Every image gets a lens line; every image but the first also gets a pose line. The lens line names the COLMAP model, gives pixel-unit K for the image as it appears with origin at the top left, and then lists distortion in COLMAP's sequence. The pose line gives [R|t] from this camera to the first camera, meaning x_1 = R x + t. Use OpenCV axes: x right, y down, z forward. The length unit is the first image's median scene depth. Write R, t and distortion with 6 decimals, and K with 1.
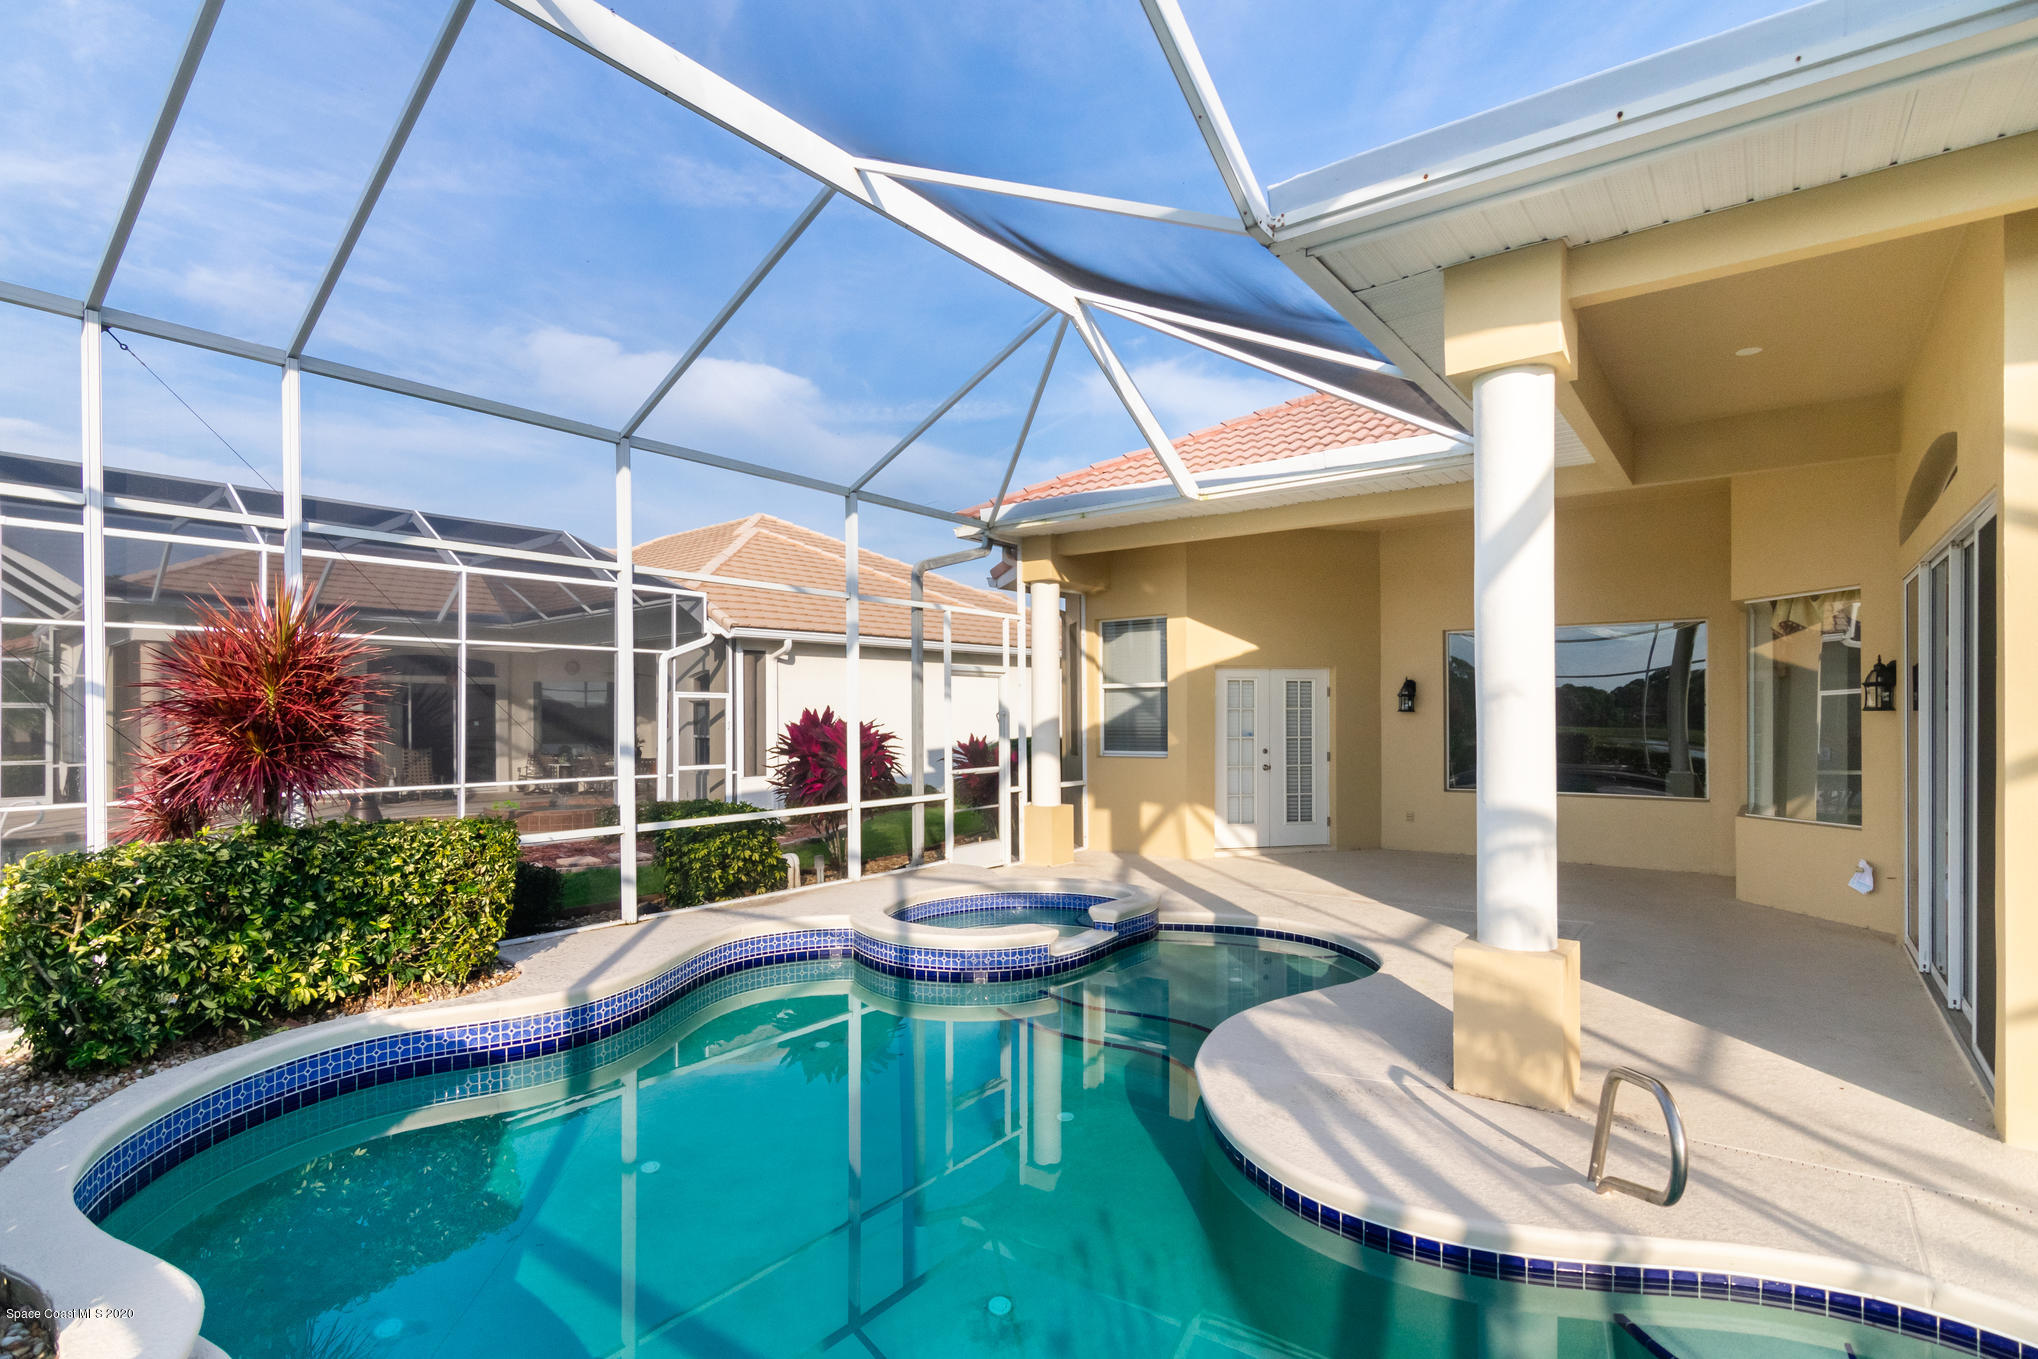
lens RADIAL K [[988.8, 0, 1019.0], [0, 988.8, 679.5], [0, 0, 1]] dist [0.000771, 0.000159]
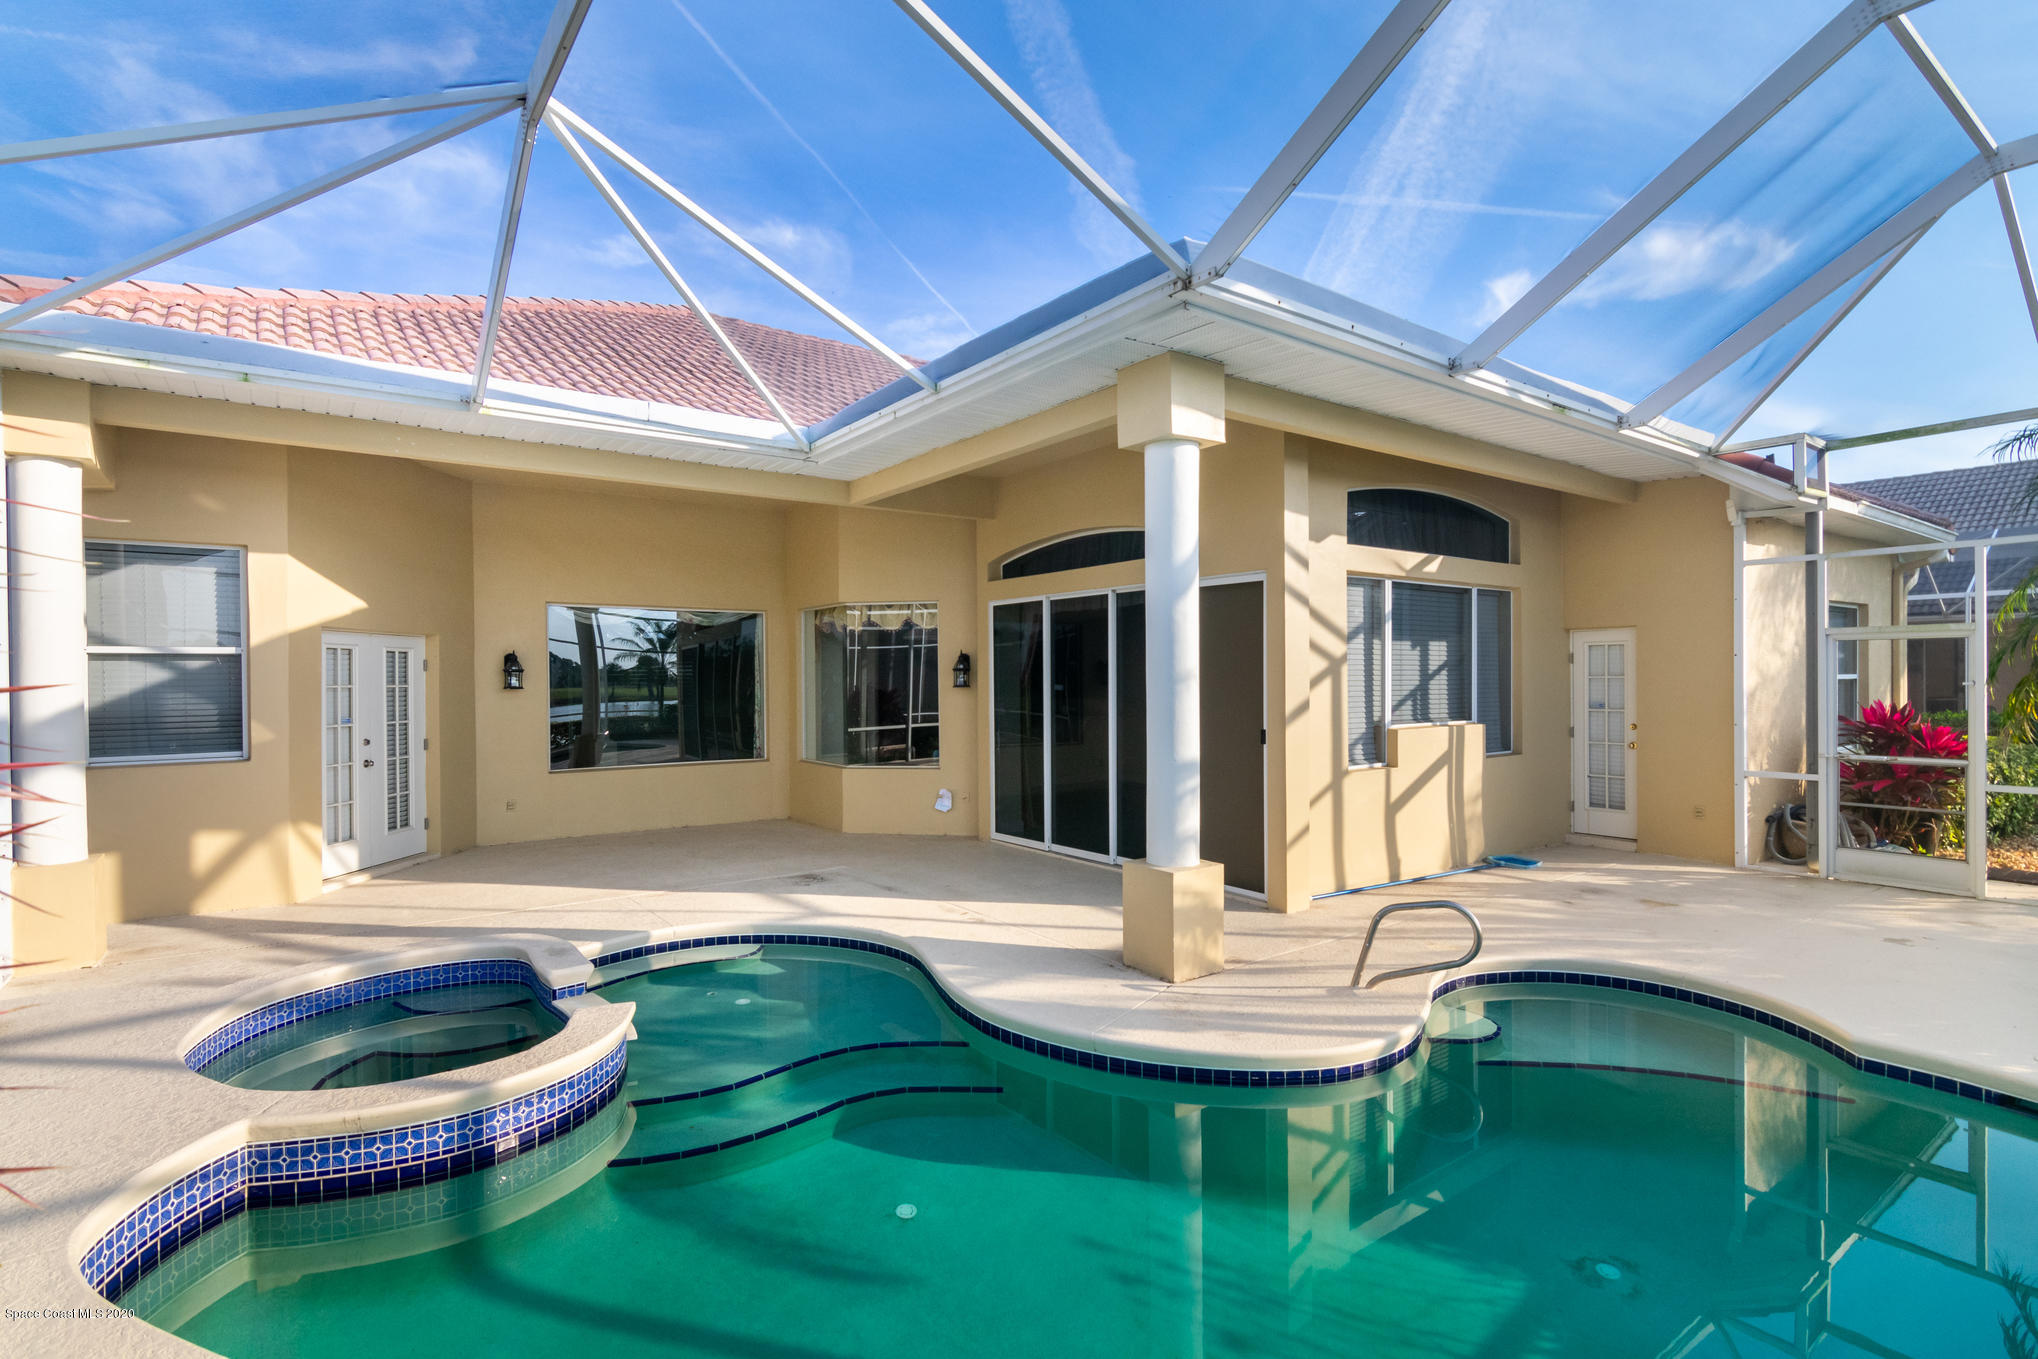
lens RADIAL K [[954.8, 0, 1019.0], [0, 954.8, 679.5], [0, 0, 1]] dist [-0.022223, 0.000041]
pose [[0.288490, 0.003704, 0.957476, -0.309223], [-0.031729, 0.999480, 0.005693, 0.004183], [-0.956957, -0.032022, 0.288457, 0.314790]]
